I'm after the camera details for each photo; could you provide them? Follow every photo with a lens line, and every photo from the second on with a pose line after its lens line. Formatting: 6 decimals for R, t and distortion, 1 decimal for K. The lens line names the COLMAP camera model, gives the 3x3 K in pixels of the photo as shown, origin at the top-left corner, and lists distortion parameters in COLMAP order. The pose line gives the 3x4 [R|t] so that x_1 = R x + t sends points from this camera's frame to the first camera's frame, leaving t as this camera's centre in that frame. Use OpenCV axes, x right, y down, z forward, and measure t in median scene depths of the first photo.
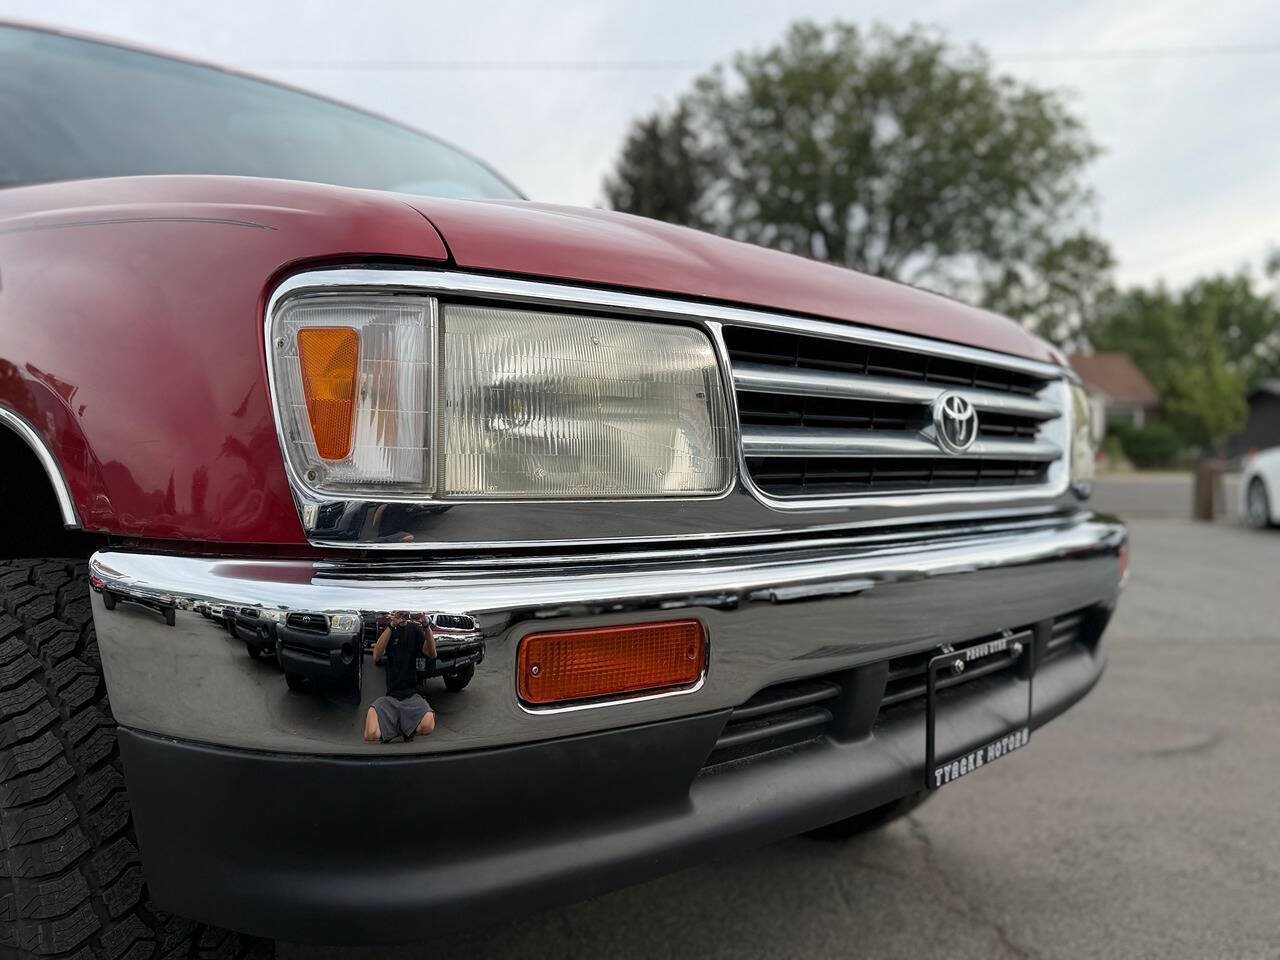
lens RADIAL K [[1032.4, 0, 647.8], [0, 1032.4, 476.5], [0, 0, 1]] dist [0.103928, -0.144694]
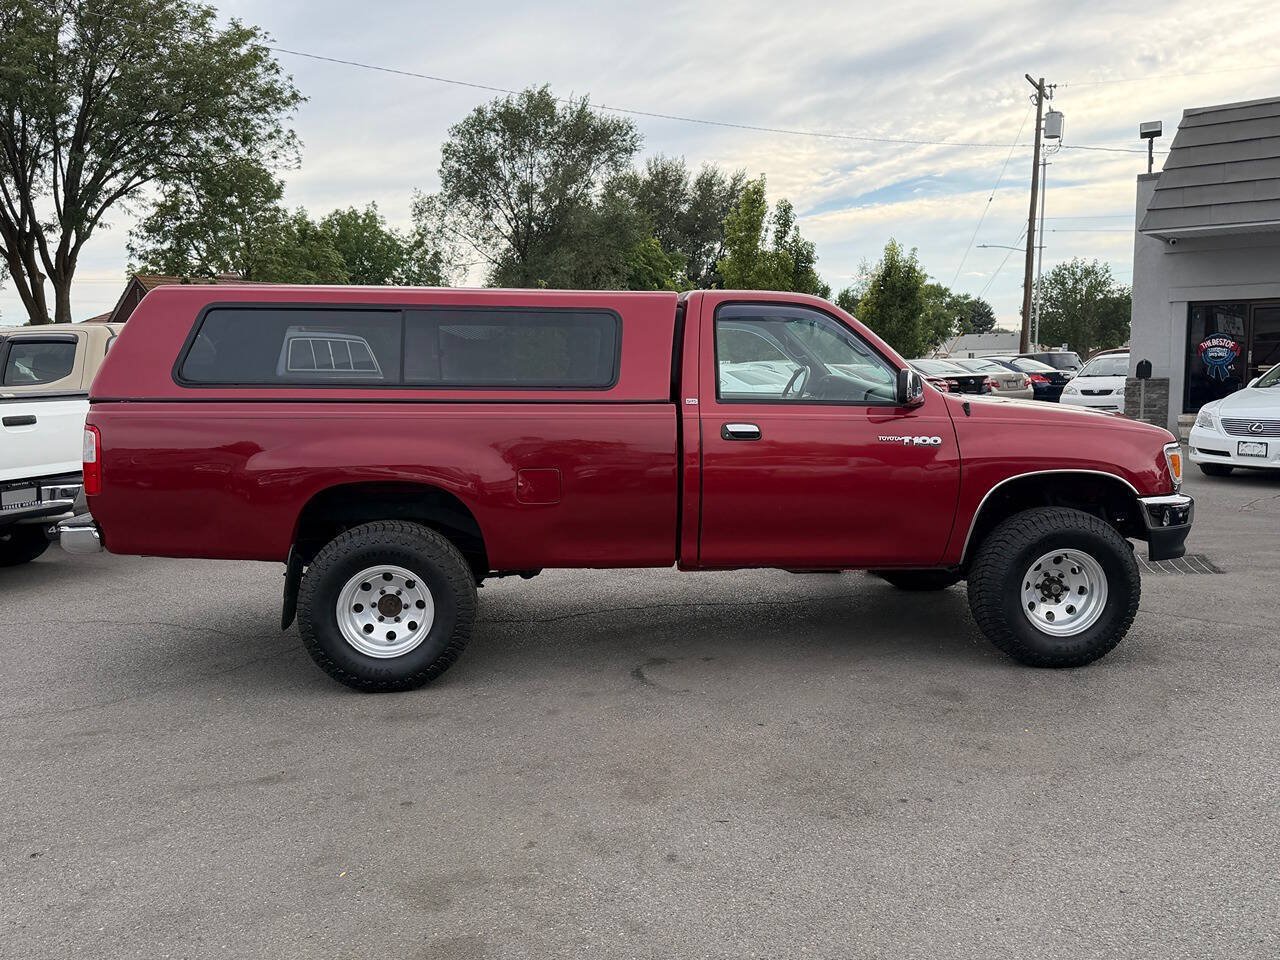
lens RADIAL K [[1032.4, 0, 647.8], [0, 1032.4, 476.5], [0, 0, 1]] dist [0.103928, -0.144694]
pose [[0.691374, -0.095129, 0.716207, -5.684489], [0.036215, 0.994611, 0.097148, -0.607160], [-0.721588, -0.041228, 0.691094, -0.799281]]
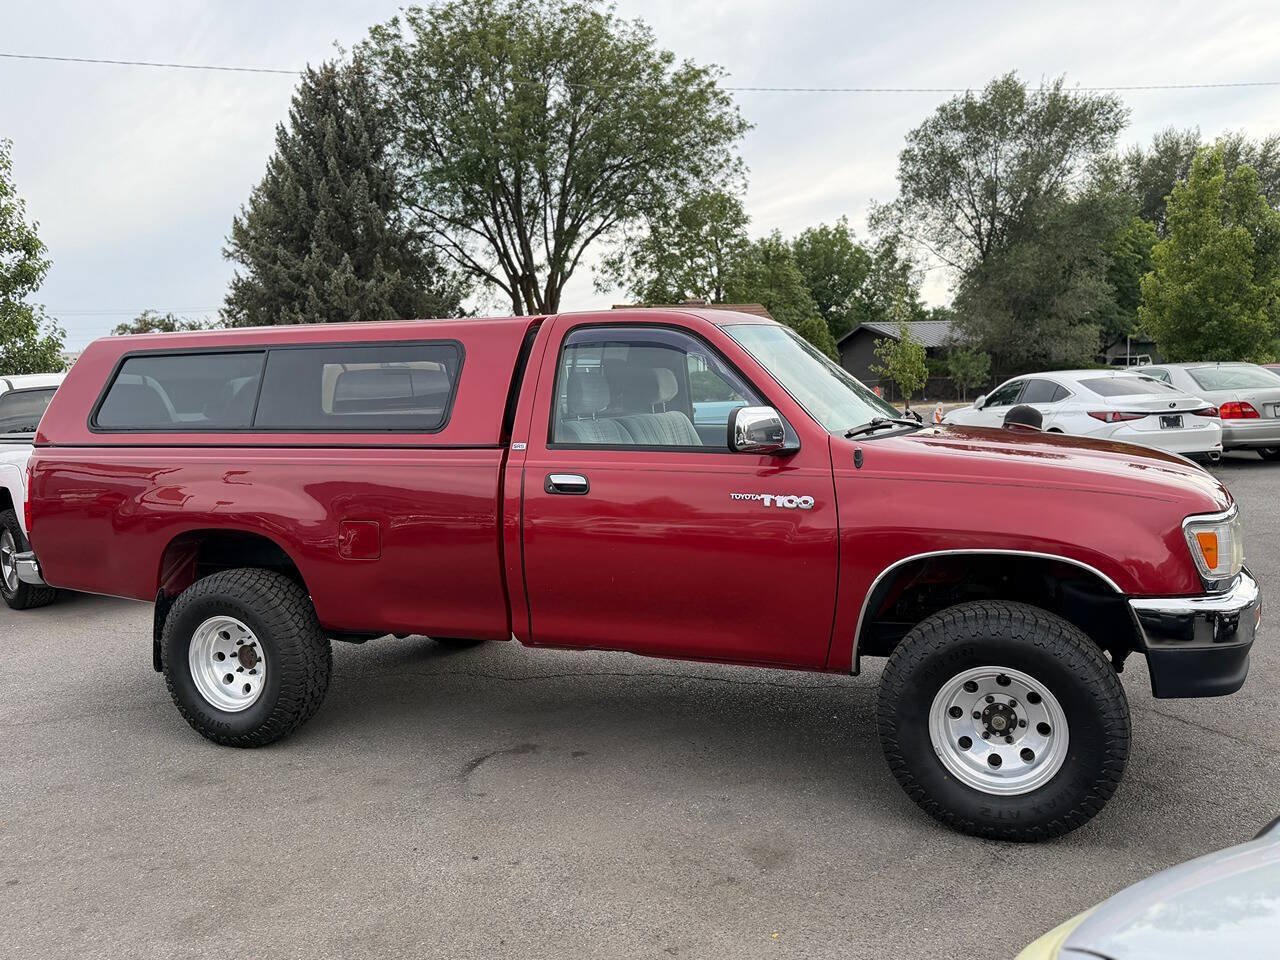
lens RADIAL K [[1028.7, 0, 640.0], [0, 1028.7, 480.0], [0, 0, 1]] dist [0.107596, -0.162478]
pose [[0.942896, -0.074771, 0.324587, -2.936472], [0.054972, 0.996048, 0.069758, -0.604627], [-0.328520, -0.047931, 0.943280, -1.563189]]
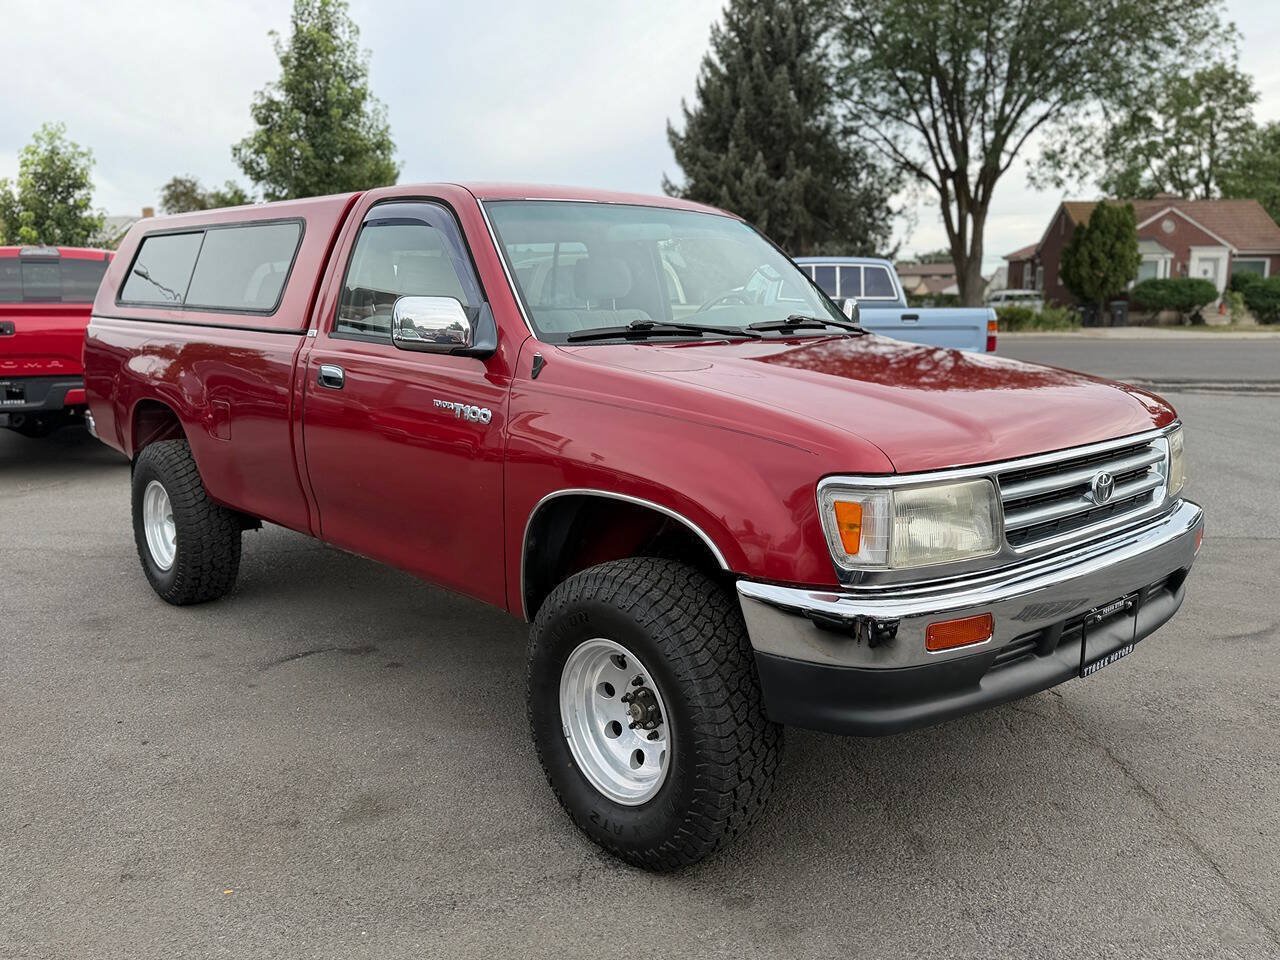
lens RADIAL K [[1028.7, 0, 640.0], [0, 1028.7, 480.0], [0, 0, 1]] dist [0.107596, -0.162478]
pose [[0.995373, 0.003720, -0.096018, -0.499291], [0.010347, 0.989290, 0.145598, -0.493455], [0.095531, -0.145918, 0.984674, -1.310438]]
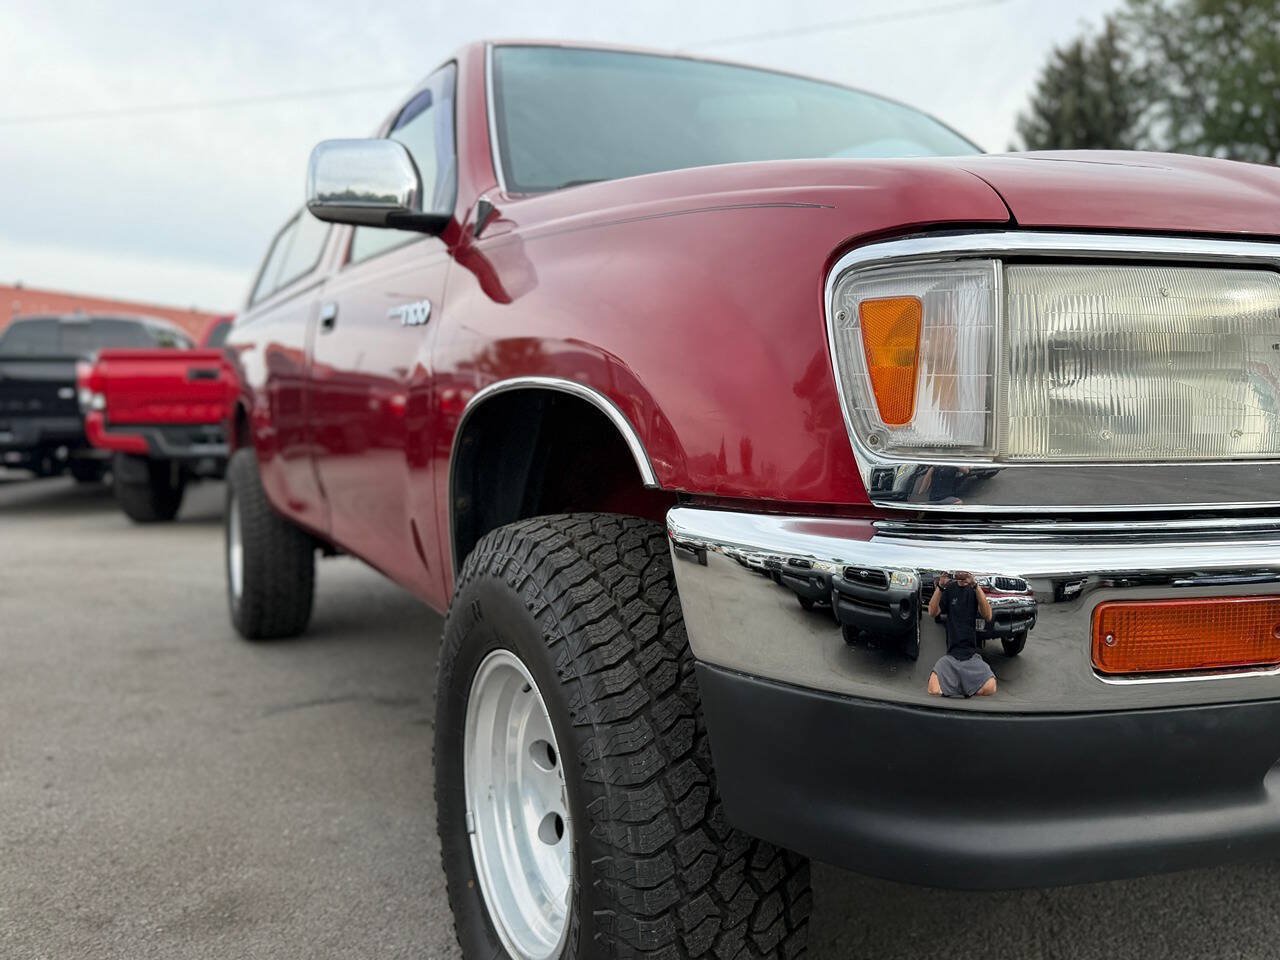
lens RADIAL K [[1032.4, 0, 647.8], [0, 1032.4, 476.5], [0, 0, 1]] dist [0.103928, -0.144694]
pose [[0.931804, 0.005811, -0.362914, -0.134808], [0.007261, 0.999373, 0.034645, -0.001581], [0.362888, -0.034918, 0.931178, -0.054194]]
